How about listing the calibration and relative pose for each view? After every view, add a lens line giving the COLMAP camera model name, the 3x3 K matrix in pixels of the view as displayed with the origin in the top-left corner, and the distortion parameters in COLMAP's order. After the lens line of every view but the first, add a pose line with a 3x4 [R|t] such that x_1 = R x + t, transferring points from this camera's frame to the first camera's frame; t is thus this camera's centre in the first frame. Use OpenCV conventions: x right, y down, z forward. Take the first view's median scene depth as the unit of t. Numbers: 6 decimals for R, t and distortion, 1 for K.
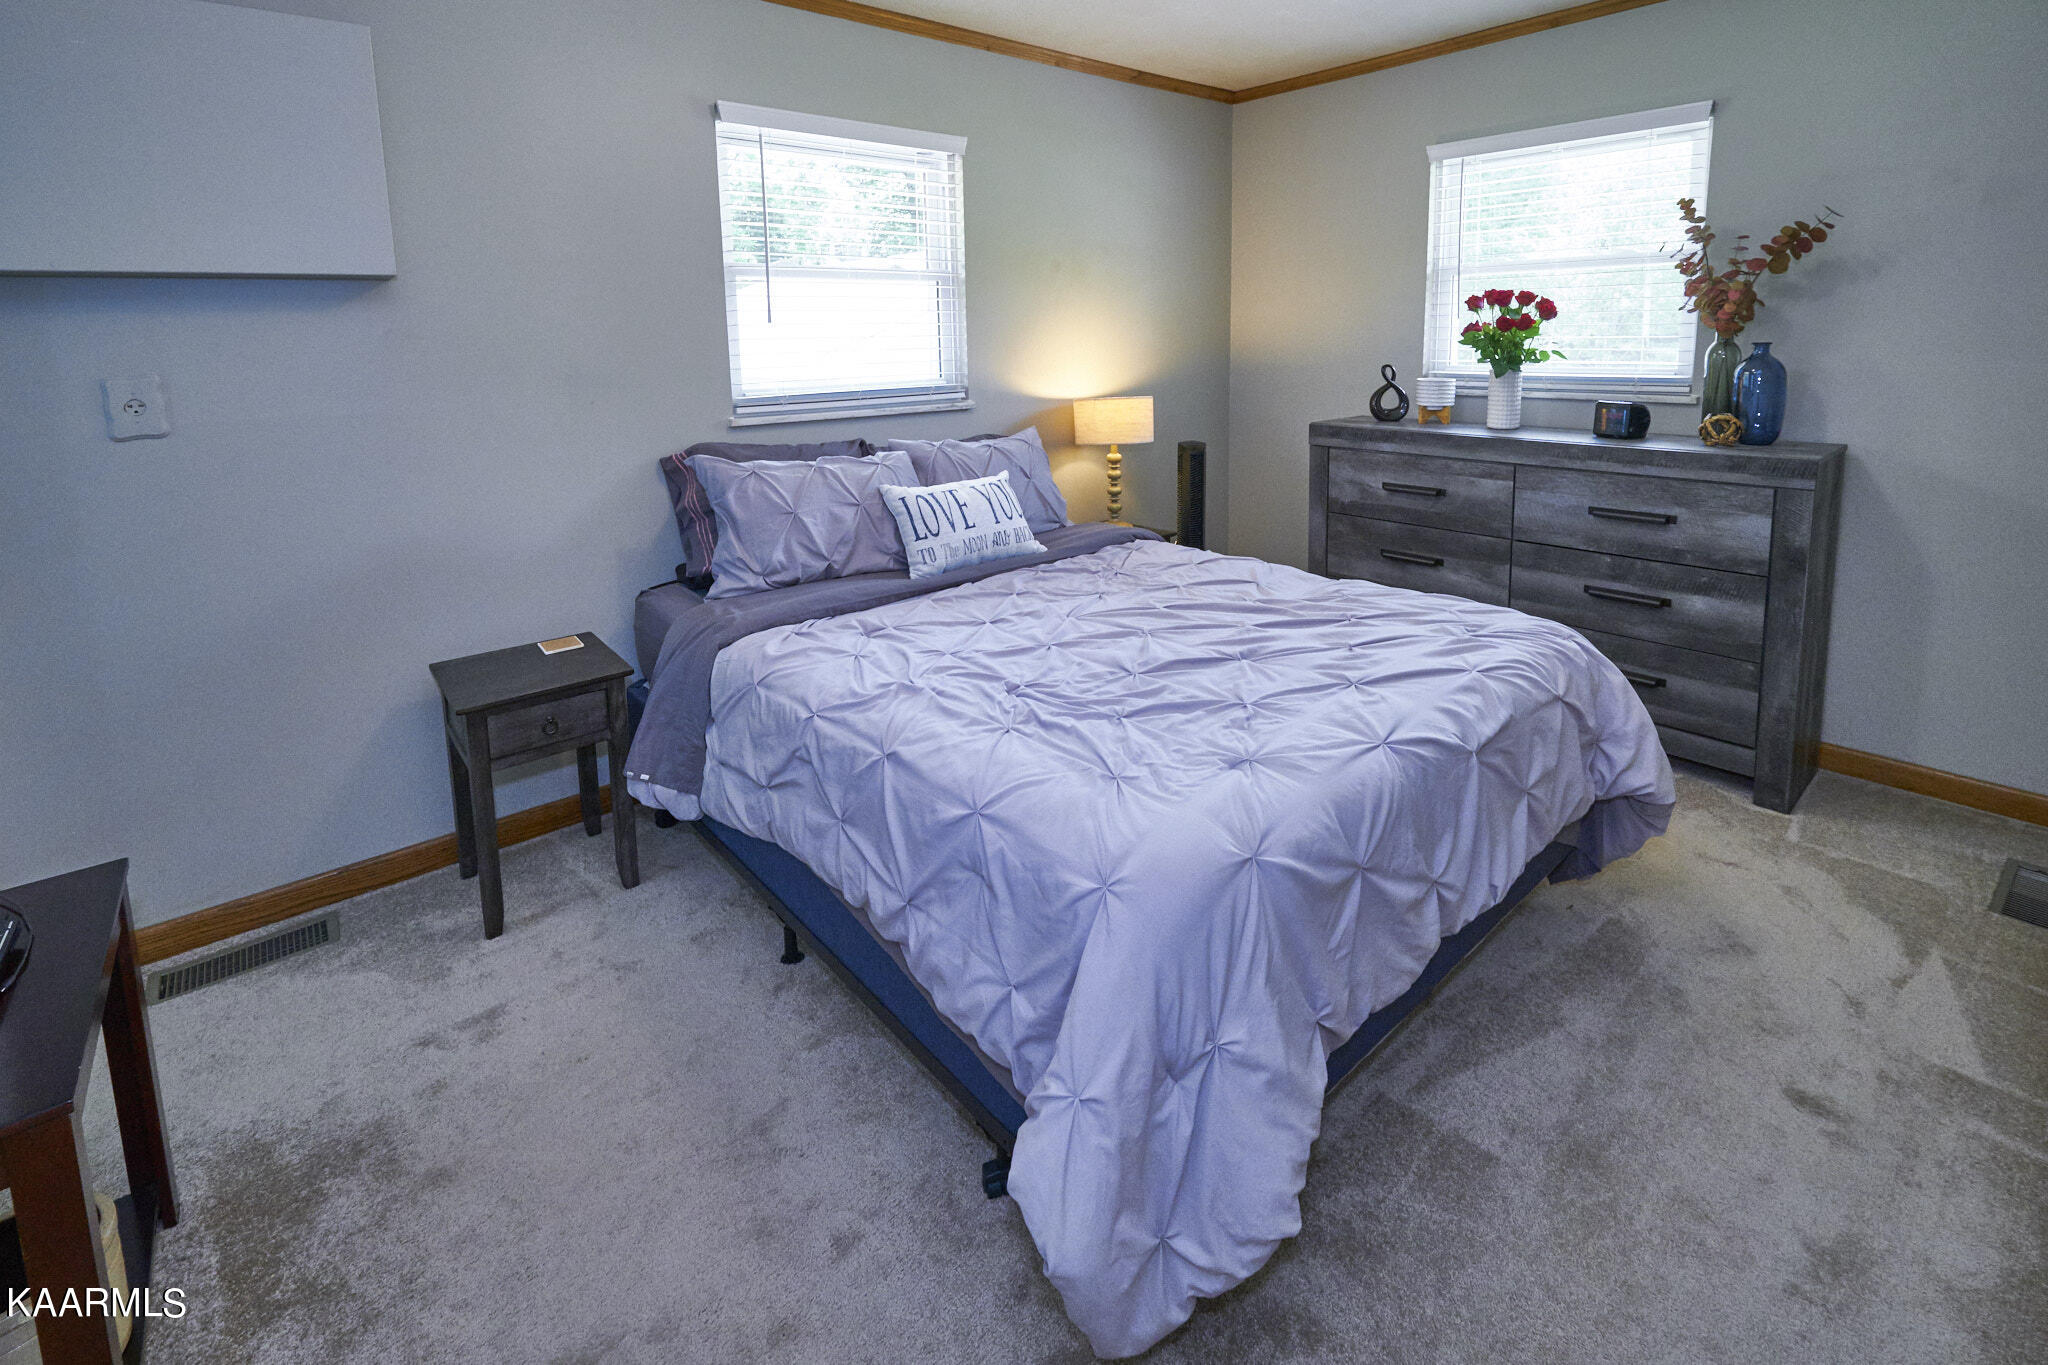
lens RADIAL K [[888.9, 0, 1026.2], [0, 888.9, 672.1], [0, 0, 1]] dist [-0.000371, 0.000145]
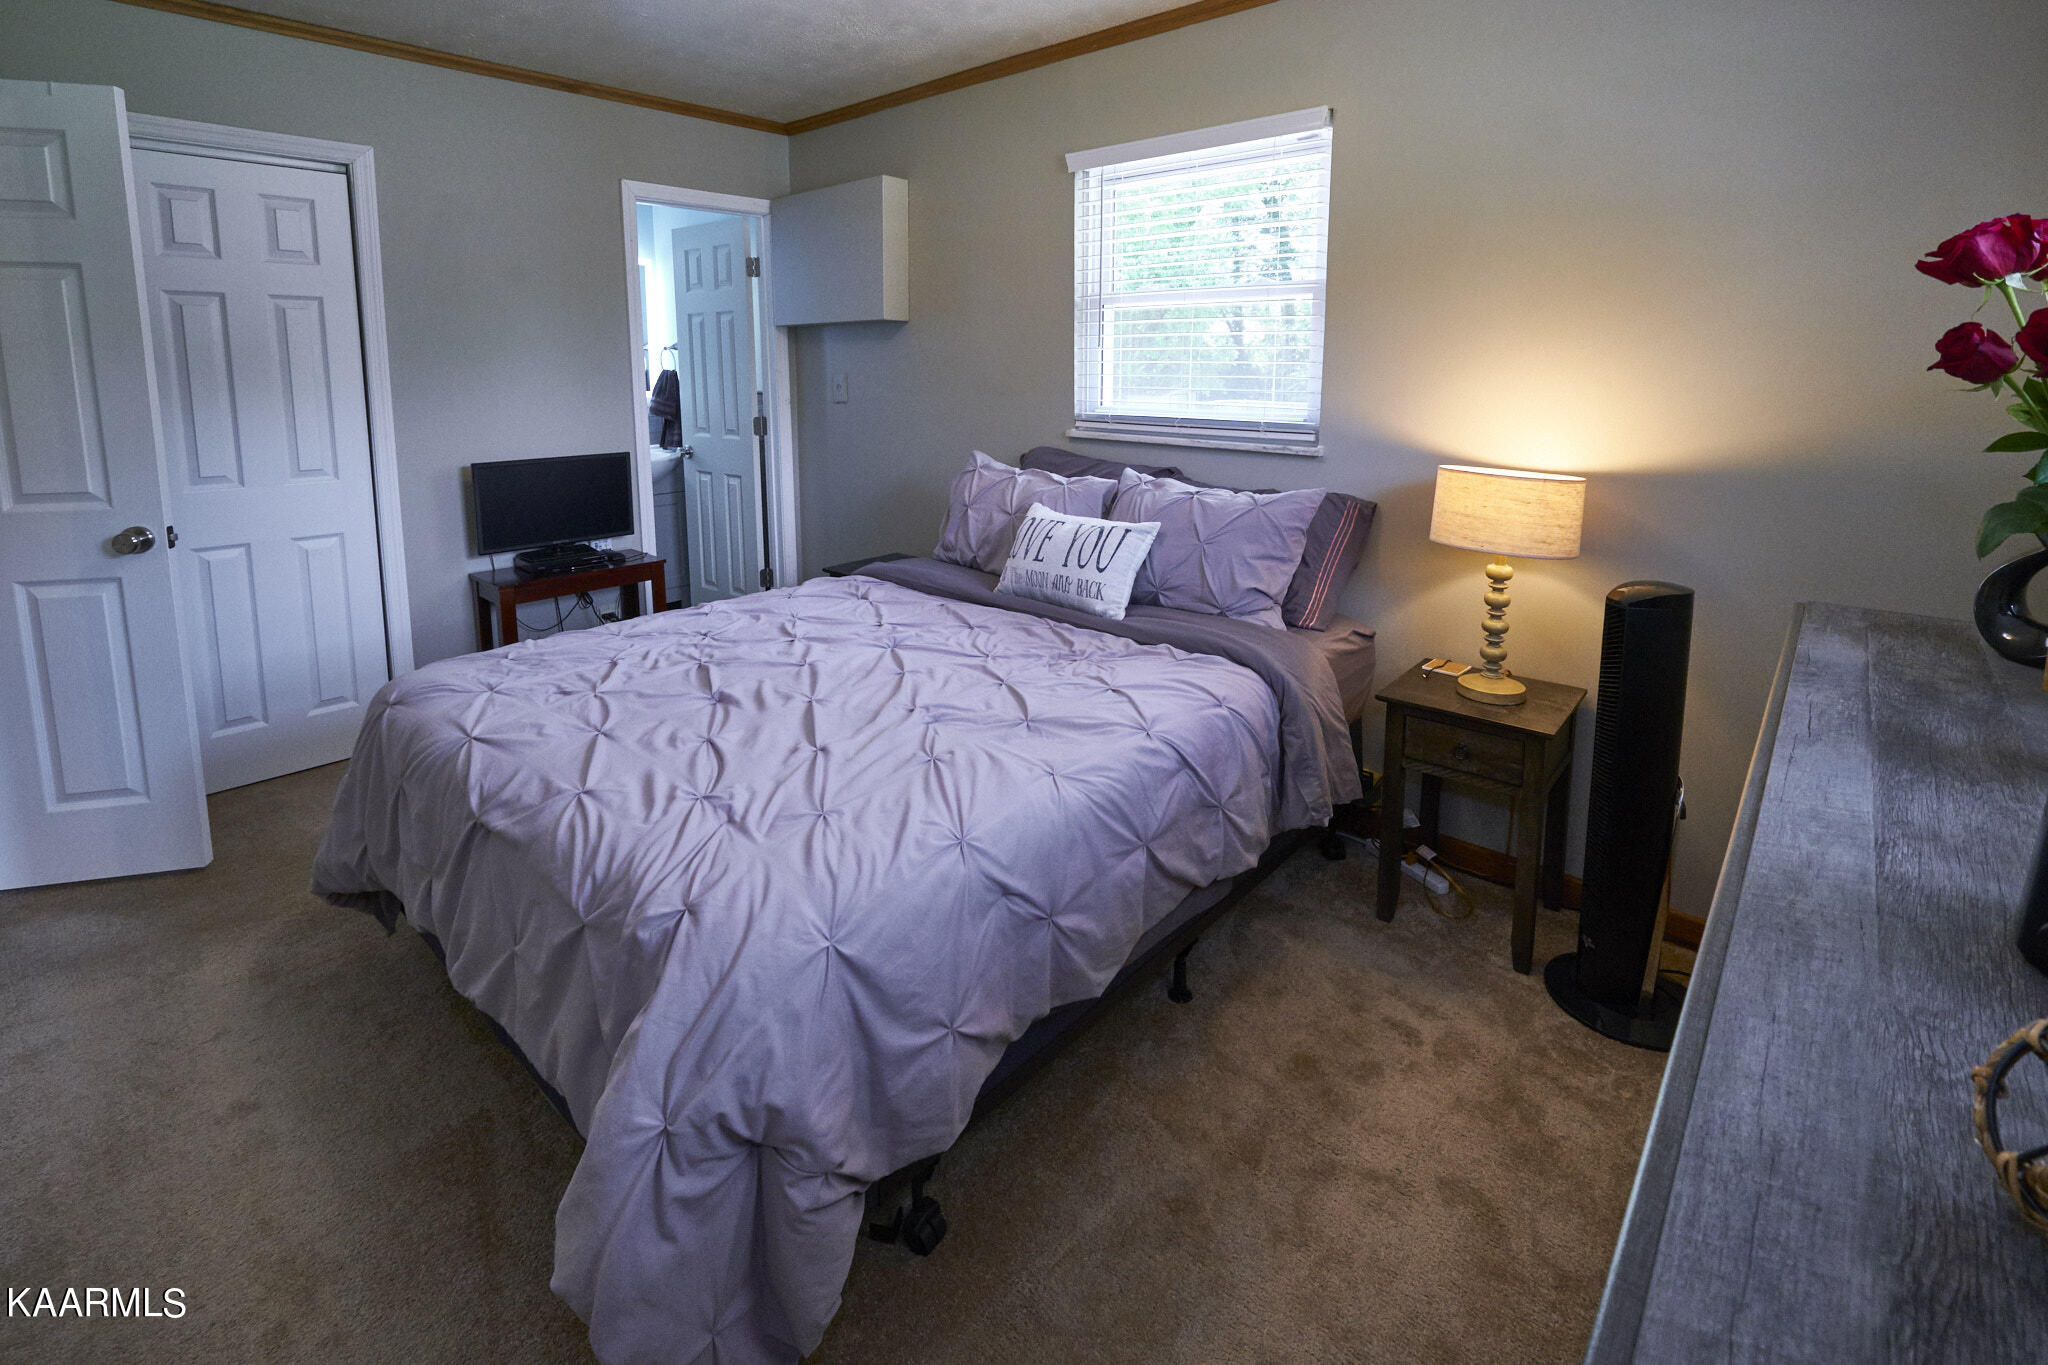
lens RADIAL K [[888.9, 0, 1026.2], [0, 888.9, 672.1], [0, 0, 1]] dist [-0.000371, 0.000145]
pose [[0.113127, 0.337679, -0.934438, 0.817450], [-0.361617, 0.889969, 0.277830, -0.298670], [0.925438, 0.306478, 0.222790, 0.770017]]
